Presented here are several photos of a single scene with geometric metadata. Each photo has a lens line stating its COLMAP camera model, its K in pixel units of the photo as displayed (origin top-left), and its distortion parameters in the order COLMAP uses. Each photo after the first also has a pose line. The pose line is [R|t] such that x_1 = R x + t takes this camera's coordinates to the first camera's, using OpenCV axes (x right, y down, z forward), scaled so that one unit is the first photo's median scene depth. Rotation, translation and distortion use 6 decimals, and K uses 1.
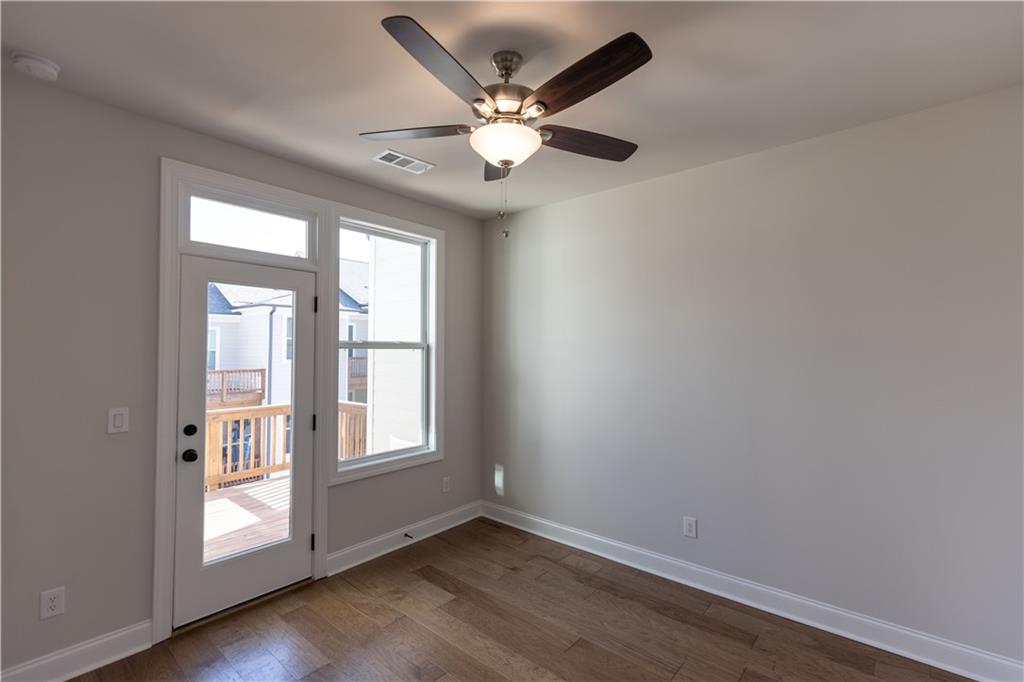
lens RADIAL K [[464.8, 0, 513.4], [0, 464.8, 344.8], [0, 0, 1]] dist [0.002830, -0.000034]
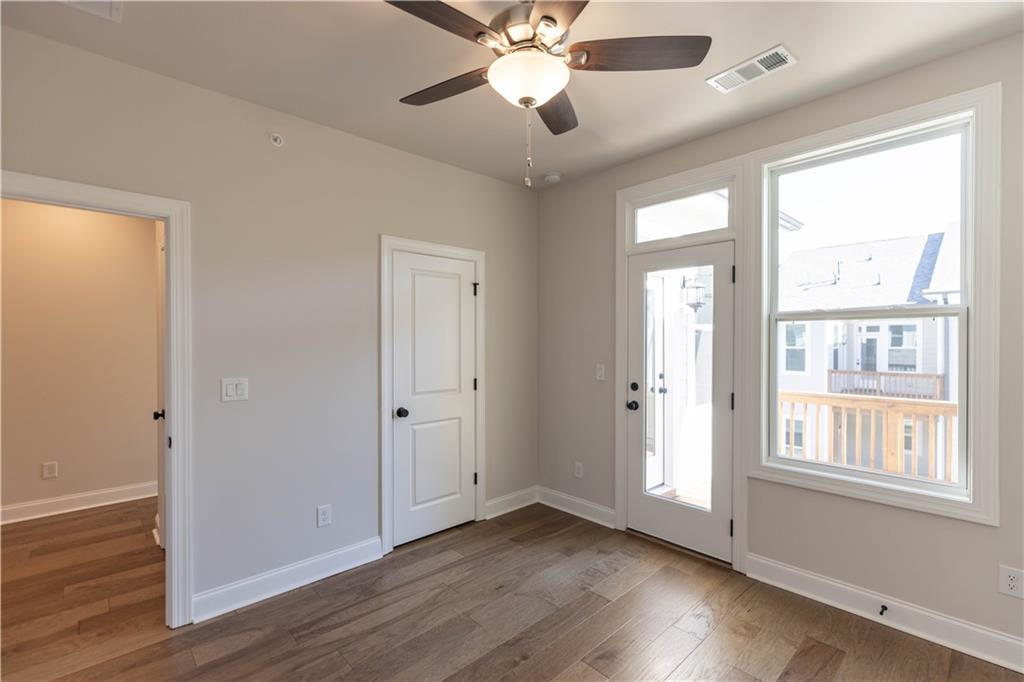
lens RADIAL K [[471.1, 0, 509.6], [0, 471.1, 338.0], [0, 0, 1]] dist [0.000938, 0.000047]
pose [[-0.131971, 0.006514, -0.991232, 0.580087], [0.022270, 0.999745, 0.003605, 0.026507], [0.991003, -0.021599, -0.132083, 0.697843]]
